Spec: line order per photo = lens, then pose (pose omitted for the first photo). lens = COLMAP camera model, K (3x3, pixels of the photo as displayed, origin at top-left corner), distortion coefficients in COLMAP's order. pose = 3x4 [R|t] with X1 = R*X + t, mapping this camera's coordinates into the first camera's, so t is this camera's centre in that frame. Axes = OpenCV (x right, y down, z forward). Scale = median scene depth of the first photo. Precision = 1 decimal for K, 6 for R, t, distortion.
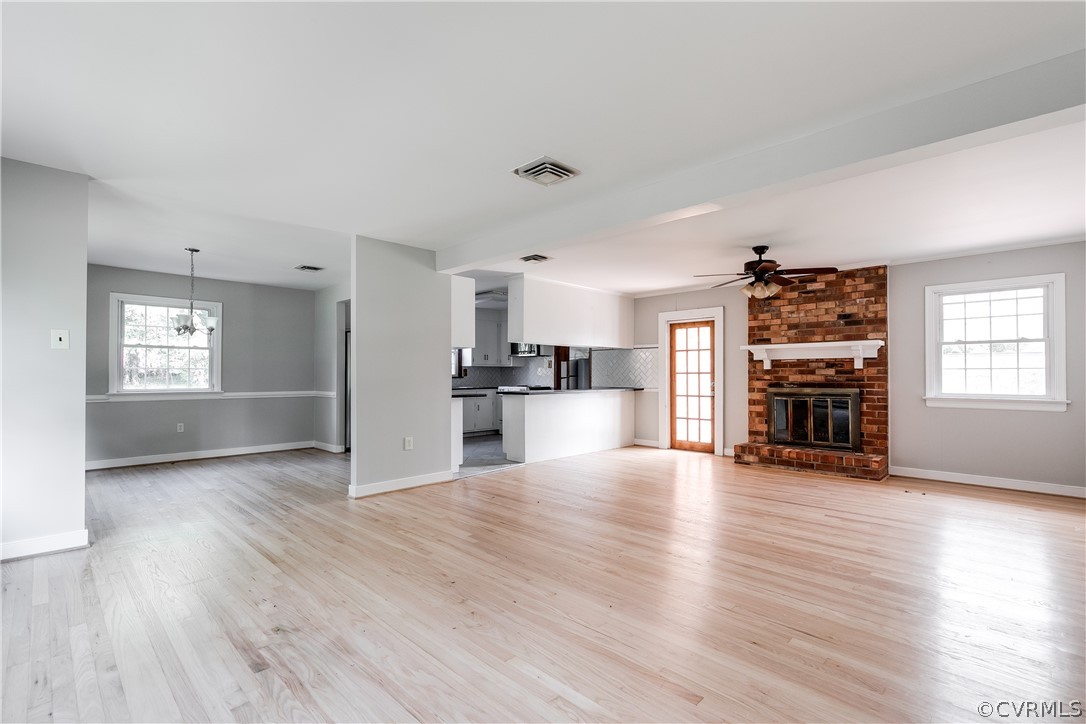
lens RADIAL K [[474.5, 0, 537.2], [0, 474.5, 370.1], [0, 0, 1]] dist [0.002953, 0.000345]
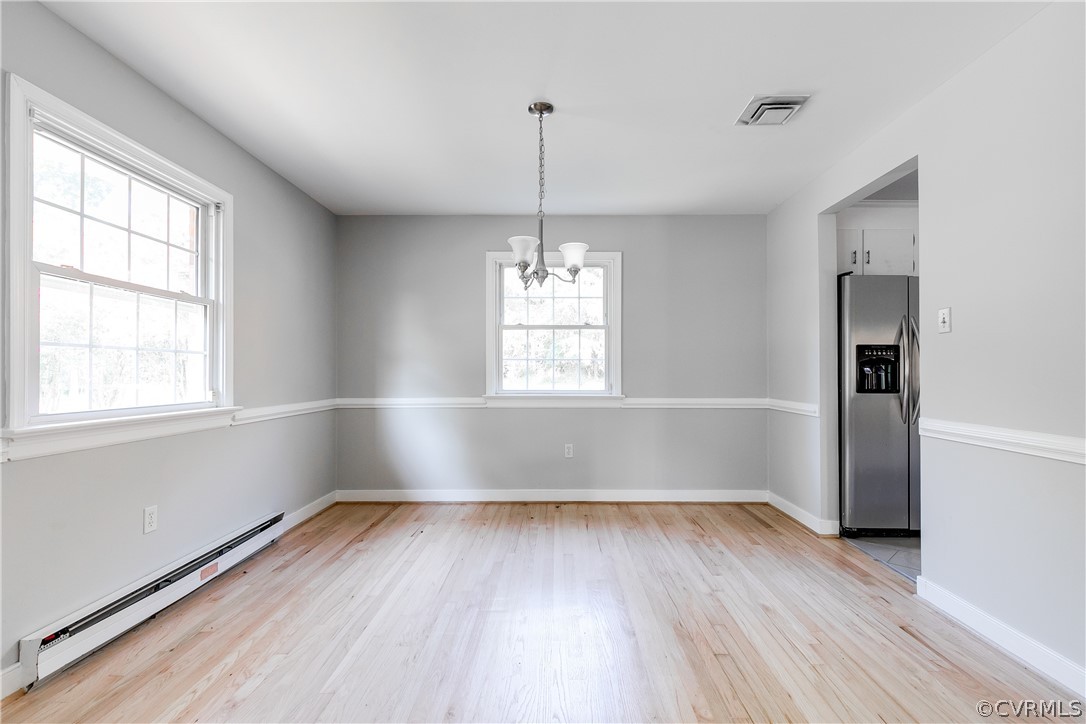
lens RADIAL K [[499.3, 0, 558.2], [0, 499.3, 365.6], [0, 0, 1]] dist [0.000888, 0.000282]
pose [[0.707293, -0.008998, -0.706863, -0.324271], [0.010539, 0.999942, -0.002183, 0.007686], [0.706842, -0.005906, 0.707347, 0.591035]]
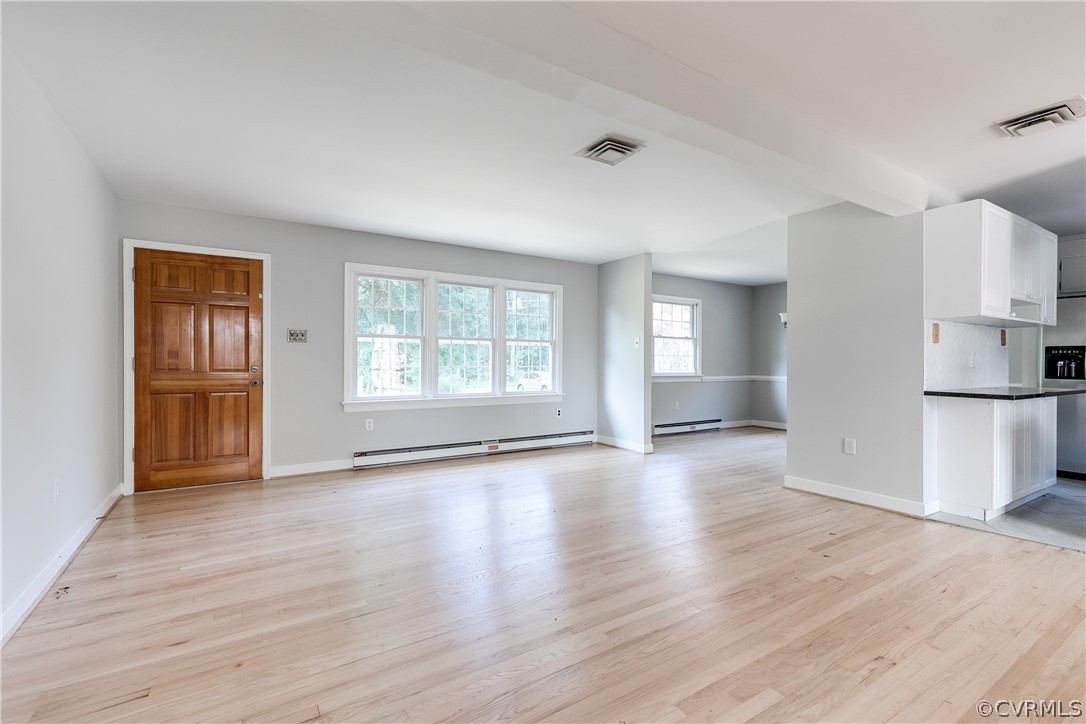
lens RADIAL K [[488.8, 0, 549.9], [0, 488.8, 363.9], [0, 0, 1]] dist [0.000551, 0.000076]
pose [[-0.192578, 0.002510, -0.981278, 0.541137], [0.008104, 0.999967, 0.000968, 0.008649], [0.981248, -0.007766, -0.192592, 0.559972]]
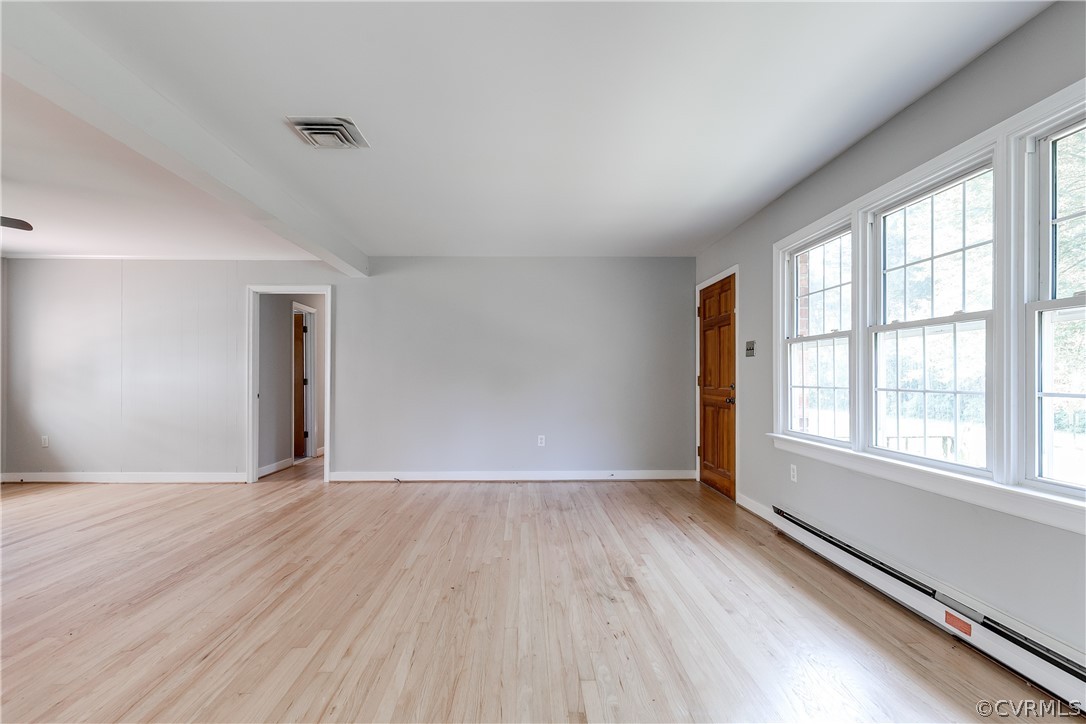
lens RADIAL K [[519.0, 0, 541.0], [0, 519.0, 375.1], [0, 0, 1]] dist [0.001766, 0.000423]
pose [[-0.721767, 0.000634, 0.692135, -0.465345], [-0.010562, 0.999873, -0.011930, 0.008724], [-0.692055, -0.015921, -0.721669, 0.732732]]
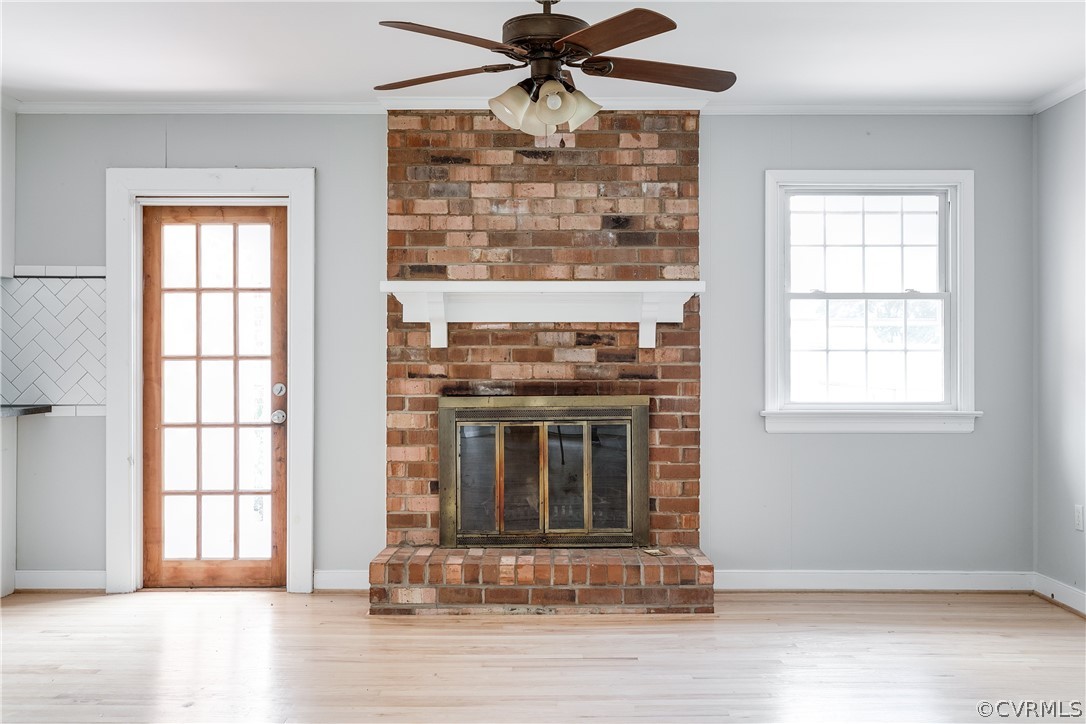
lens RADIAL K [[1053.6, 0, 542.3], [0, 1053.6, 363.0], [0, 0, 1]] dist [0.006810, 0.004706]
pose [[0.711033, -0.000075, 0.703158, -0.045268], [-0.007394, 0.999944, 0.007583, 0.003523], [-0.703119, -0.010591, 0.710993, 0.383185]]
